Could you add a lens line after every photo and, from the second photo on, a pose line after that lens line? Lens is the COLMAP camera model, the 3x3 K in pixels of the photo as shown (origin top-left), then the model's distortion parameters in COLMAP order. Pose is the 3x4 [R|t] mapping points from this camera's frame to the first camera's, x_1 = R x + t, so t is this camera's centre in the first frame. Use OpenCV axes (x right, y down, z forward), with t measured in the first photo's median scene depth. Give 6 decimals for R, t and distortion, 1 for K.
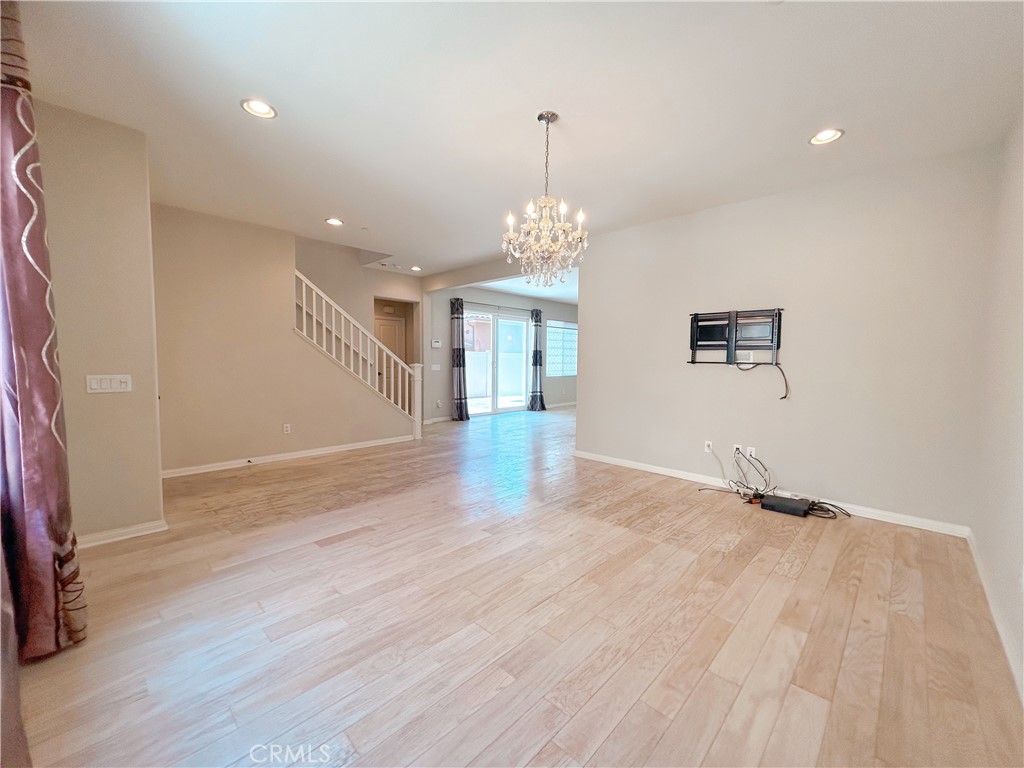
lens RADIAL K [[410.1, 0, 512.0], [0, 410.1, 384.0], [0, 0, 1]] dist [-0.000266, 0.000533]
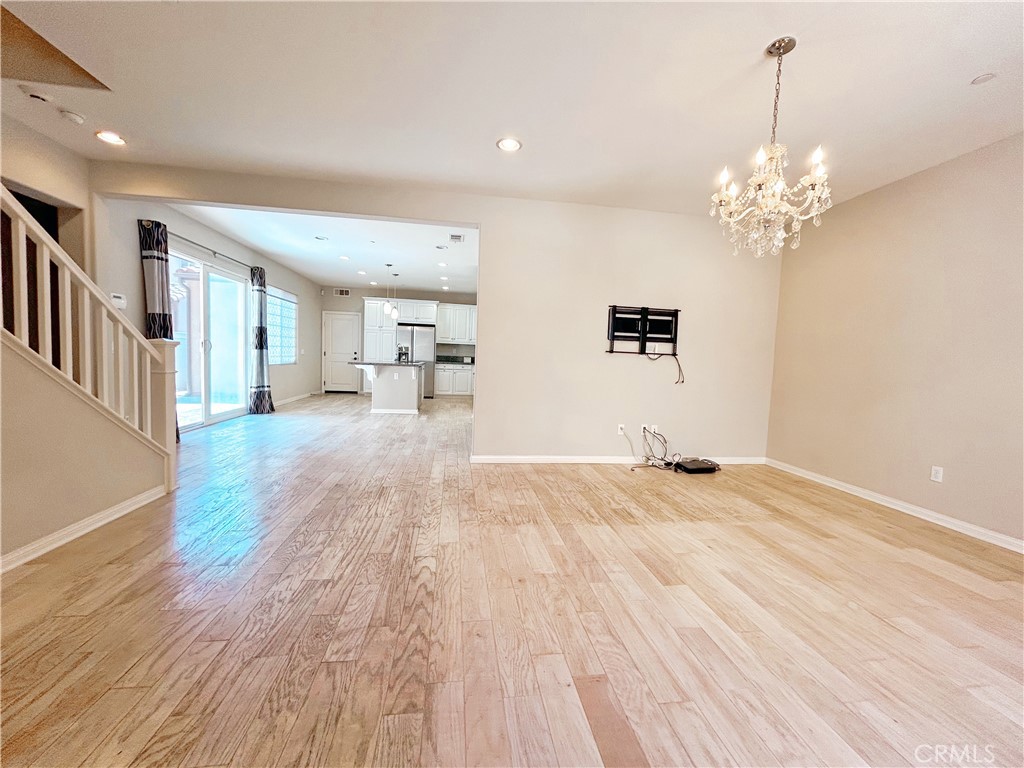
lens RADIAL K [[410.1, 0, 512.0], [0, 410.1, 384.0], [0, 0, 1]] dist [-0.000266, 0.000533]
pose [[0.613261, -0.038511, 0.788941, -0.586678], [0.013582, 0.999177, 0.038216, -0.014688], [-0.789764, -0.012721, 0.613279, 0.590935]]
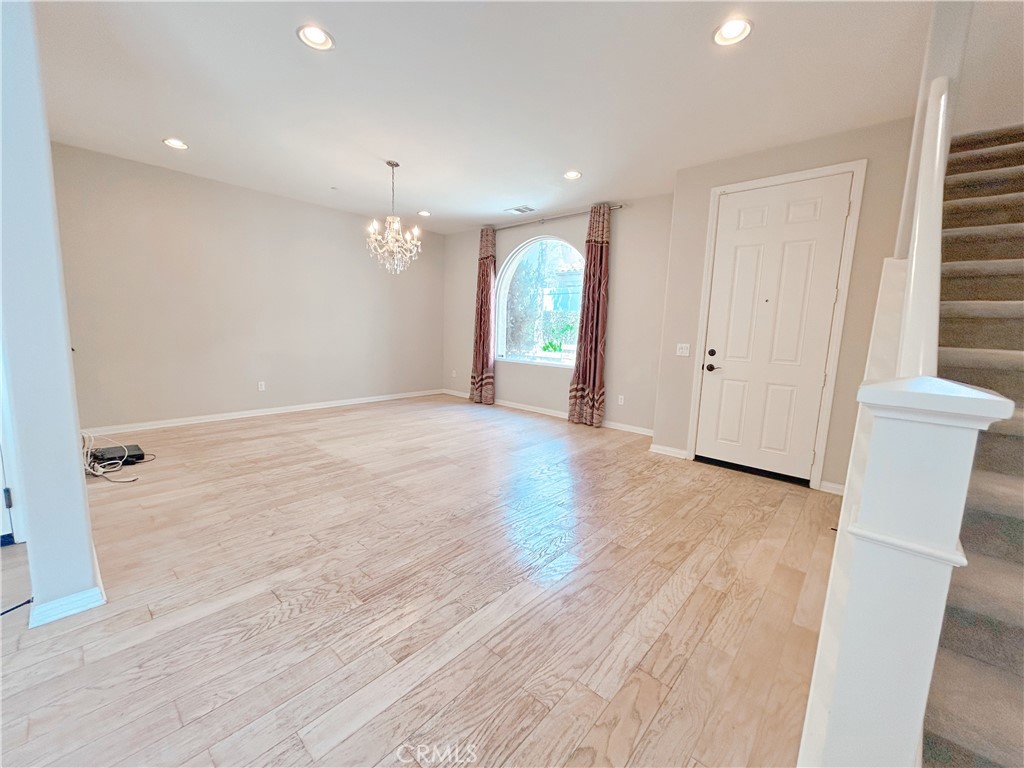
lens RADIAL K [[410.1, 0, 512.0], [0, 410.1, 384.0], [0, 0, 1]] dist [-0.000266, 0.000533]
pose [[-0.998110, -0.037242, -0.048891, -0.206407], [-0.046086, 0.979824, 0.194474, -0.100905], [0.040662, 0.196360, -0.979688, 1.750481]]
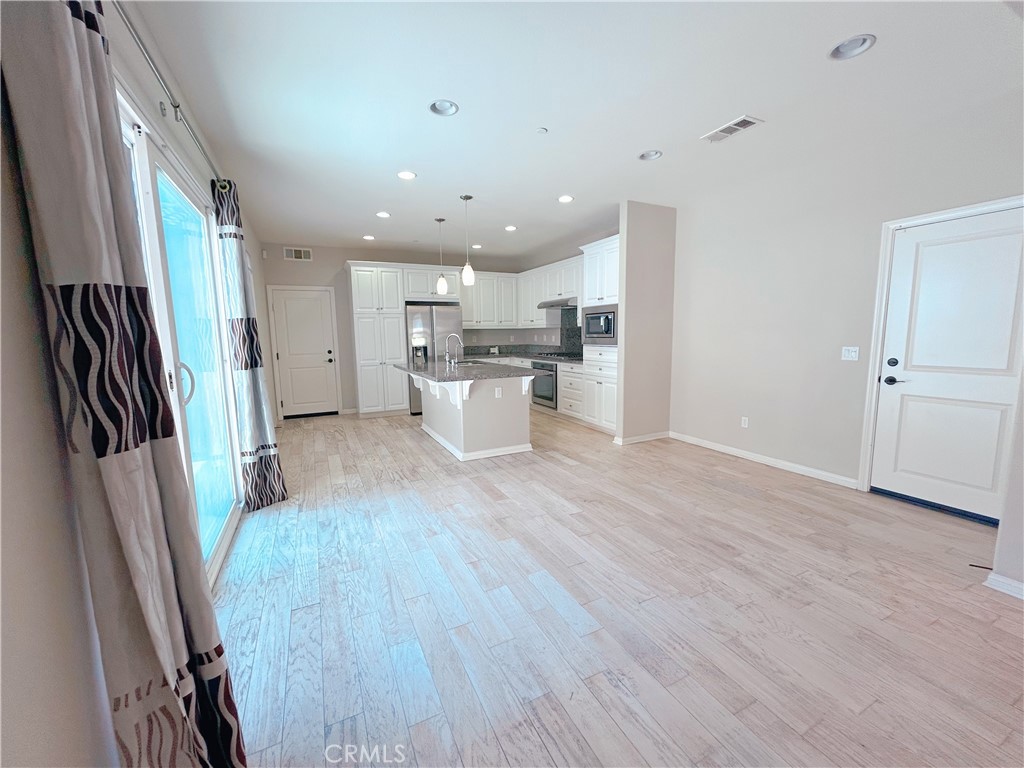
lens RADIAL K [[410.1, 0, 512.0], [0, 410.1, 384.0], [0, 0, 1]] dist [-0.000266, 0.000533]
pose [[0.337997, -0.133545, 0.931624, -0.436354], [0.075563, 0.990537, 0.114575, -0.134861], [-0.938109, 0.031670, 0.344889, 1.768976]]
